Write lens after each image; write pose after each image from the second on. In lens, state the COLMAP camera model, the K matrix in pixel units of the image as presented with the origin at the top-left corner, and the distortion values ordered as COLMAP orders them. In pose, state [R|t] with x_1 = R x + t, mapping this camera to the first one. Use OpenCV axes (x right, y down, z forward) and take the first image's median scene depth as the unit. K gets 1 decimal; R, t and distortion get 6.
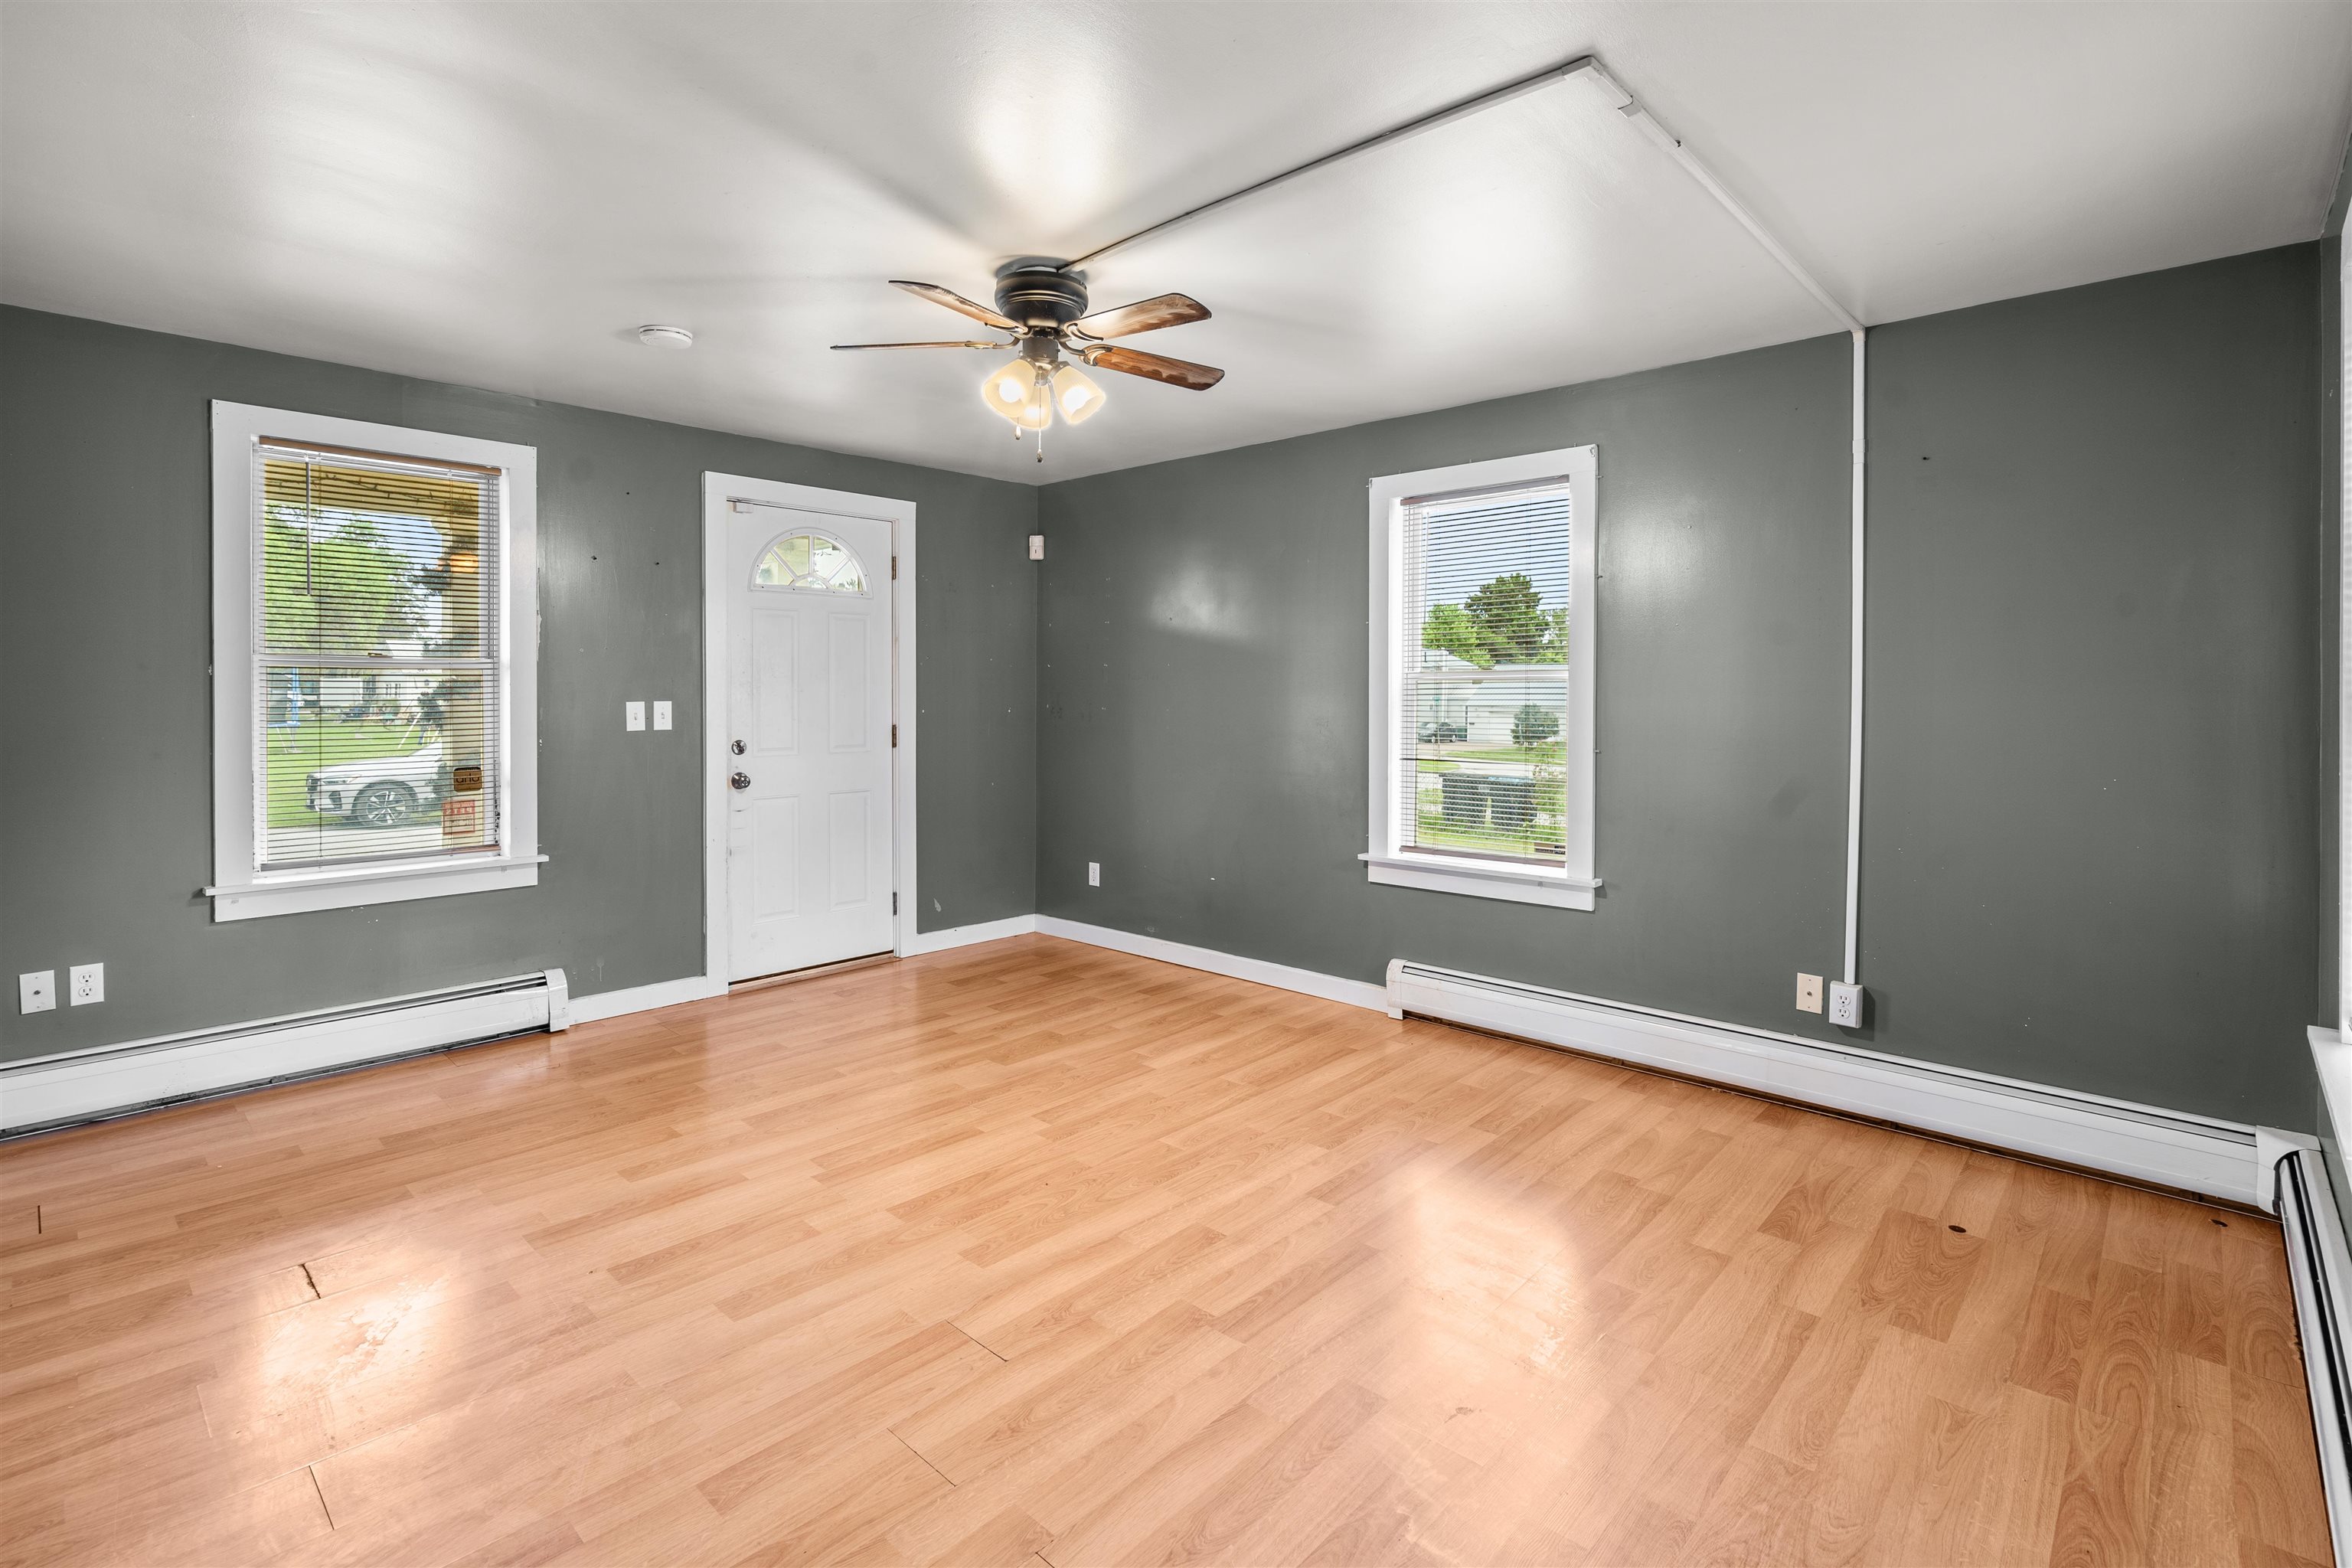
lens RADIAL K [[1096.9, 0, 1171.7], [0, 1096.9, 711.8], [0, 0, 1]] dist [0.000261, 0.000276]
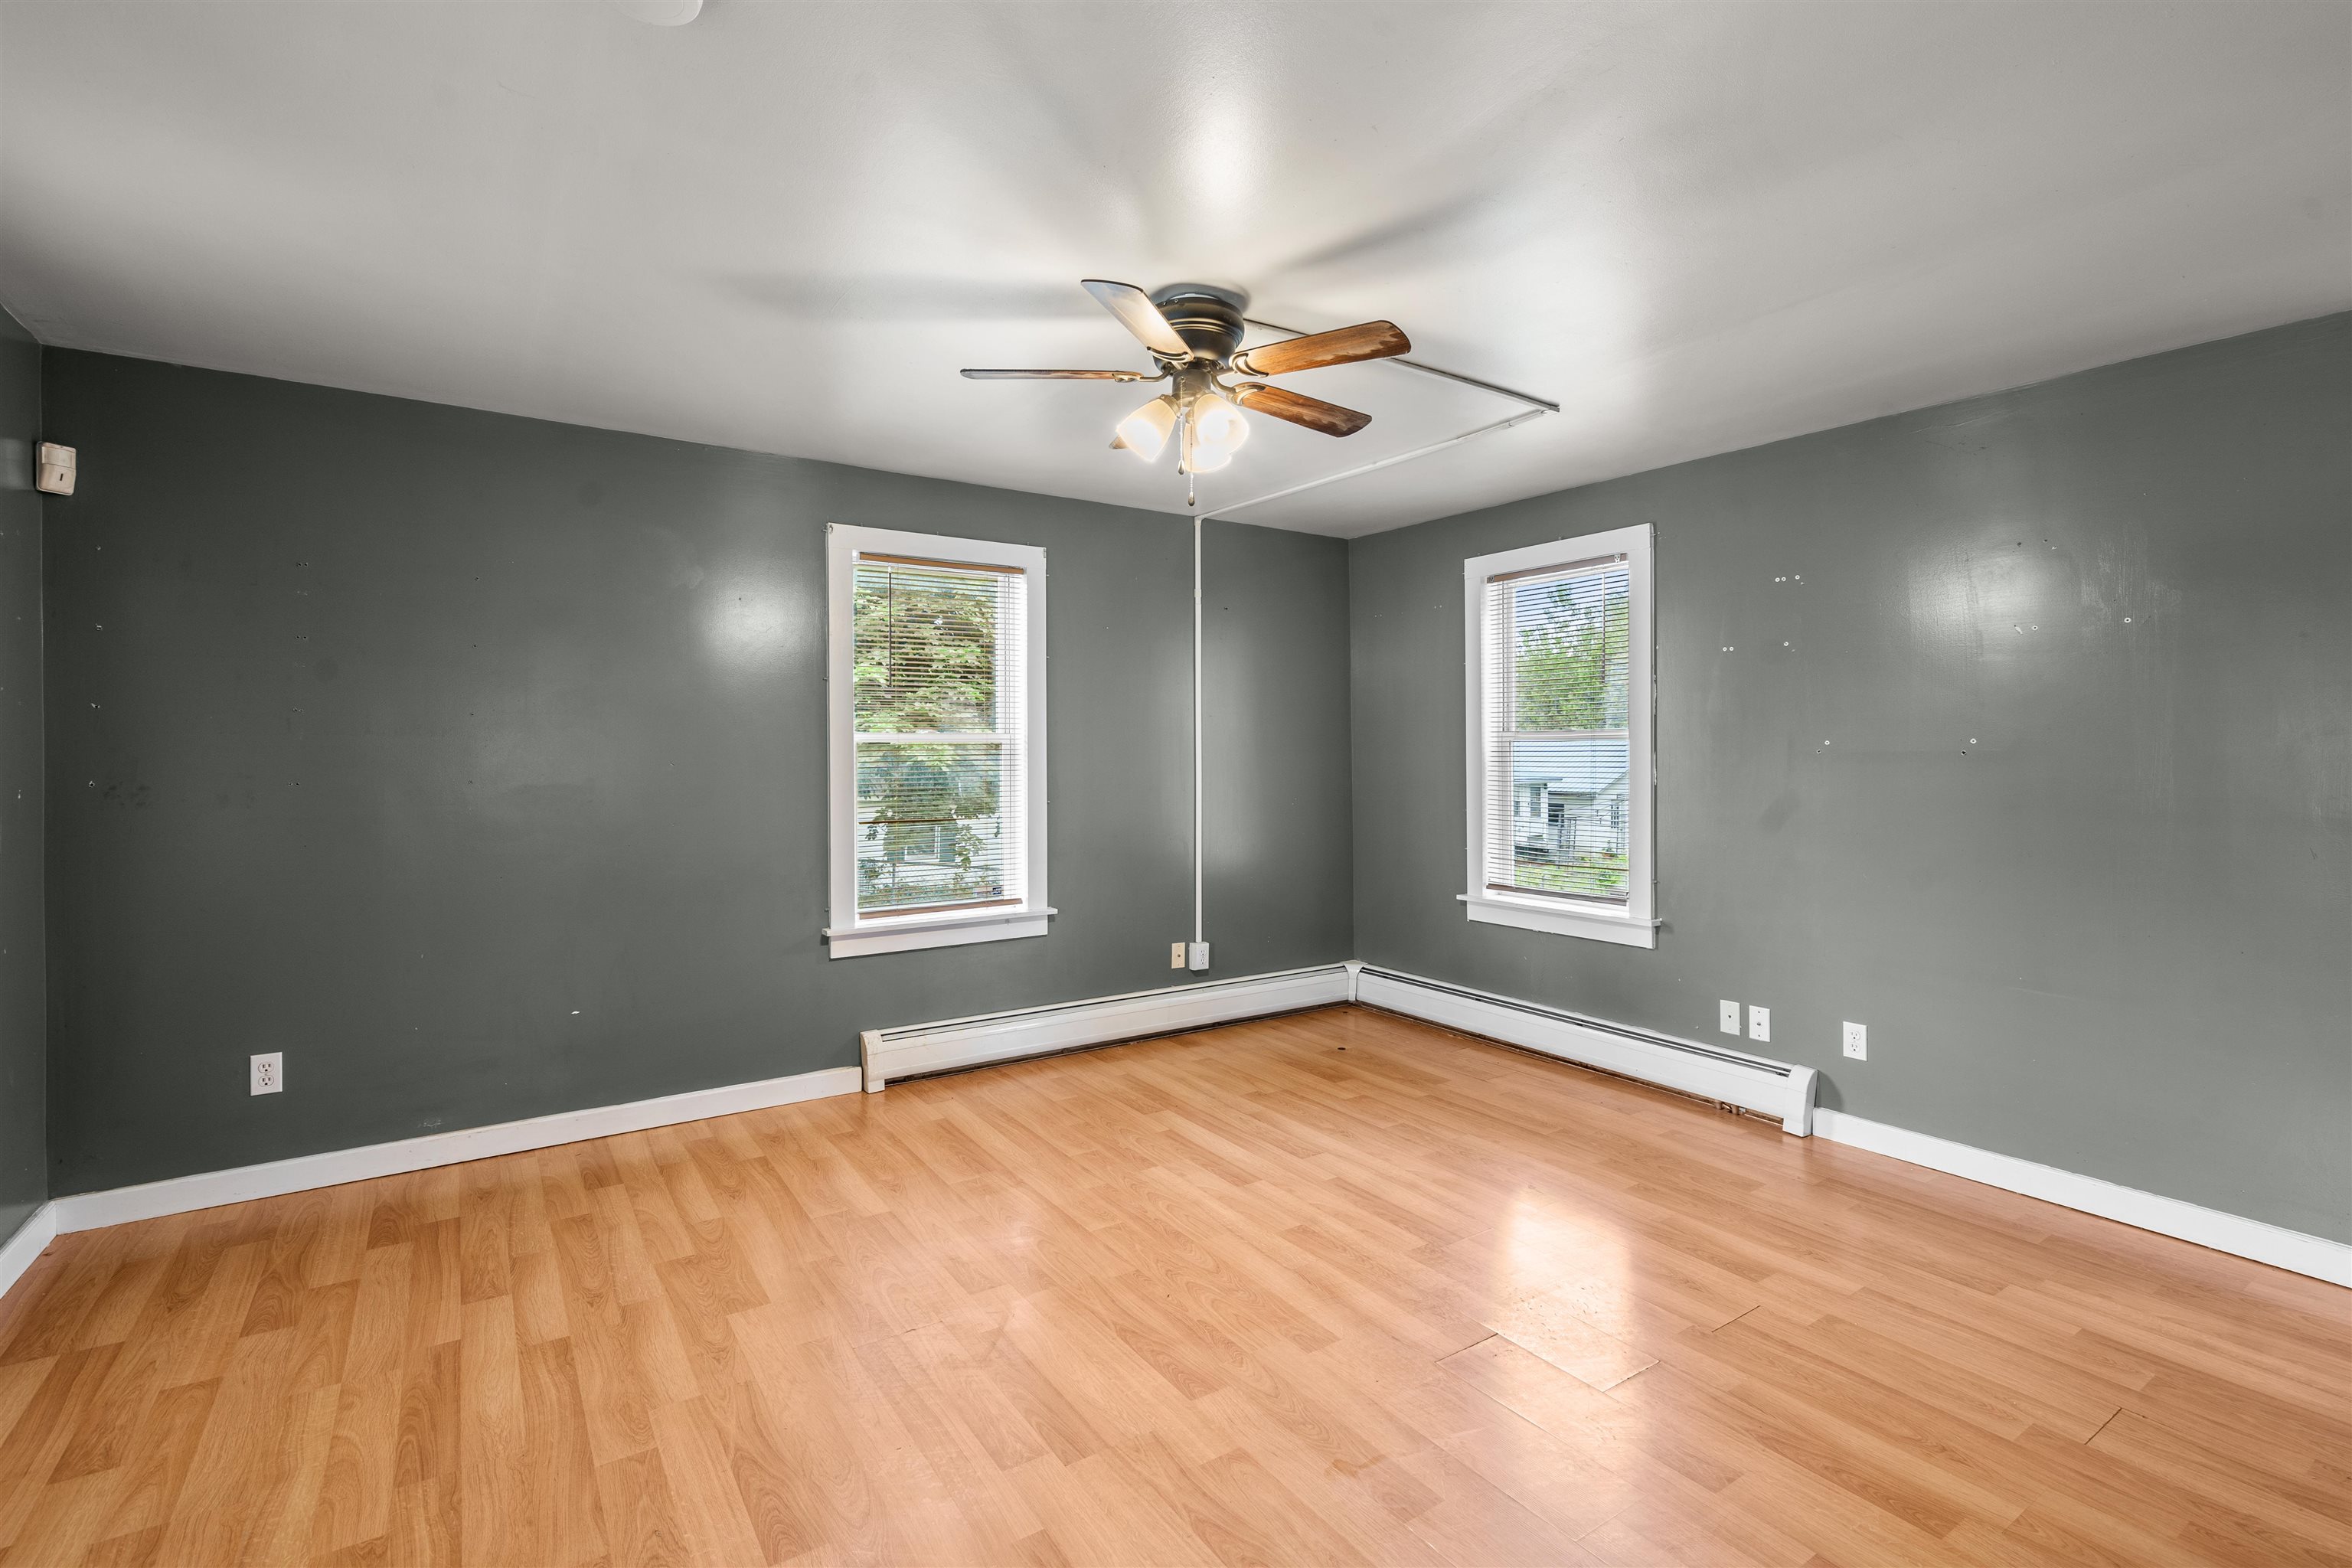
lens RADIAL K [[1067.6, 0, 1171.4], [0, 1067.6, 765.3], [0, 0, 1]] dist [-0.002198, 0.000459]
pose [[0.227254, -0.011111, 0.973772, -0.882548], [0.021335, 0.999752, 0.006428, -0.011337], [-0.973602, 0.019315, 0.227435, 0.720877]]
